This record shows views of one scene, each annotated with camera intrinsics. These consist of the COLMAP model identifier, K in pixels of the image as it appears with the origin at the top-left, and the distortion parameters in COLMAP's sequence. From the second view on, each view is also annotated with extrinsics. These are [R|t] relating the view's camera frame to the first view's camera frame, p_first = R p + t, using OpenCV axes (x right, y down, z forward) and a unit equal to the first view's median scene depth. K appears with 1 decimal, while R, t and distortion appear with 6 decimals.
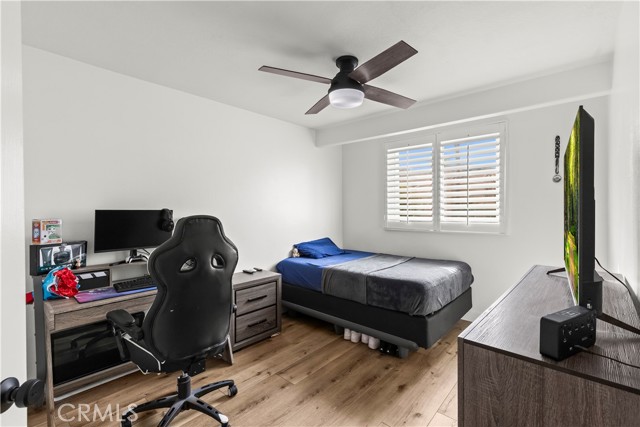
lens RADIAL K [[293.4, 0, 321.5], [0, 293.4, 208.2], [0, 0, 1]] dist [0.003370, 0.000276]
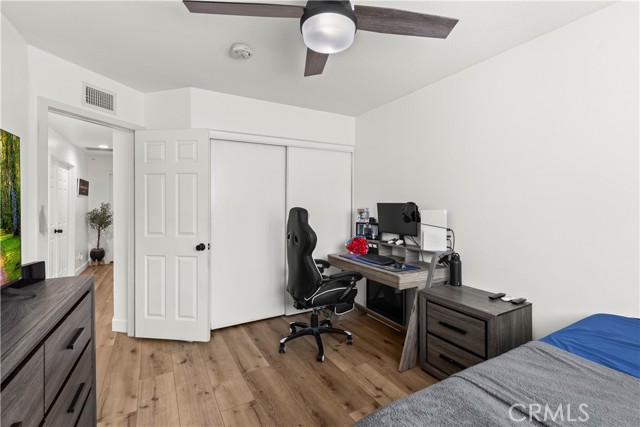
lens RADIAL K [[293.4, 0, 321.5], [0, 293.4, 208.2], [0, 0, 1]] dist [0.003370, 0.000276]
pose [[-0.312351, 0.029373, -0.949512, 0.697603], [0.011902, 0.999564, 0.027006, -0.007229], [0.949892, -0.002866, -0.312565, 1.169513]]
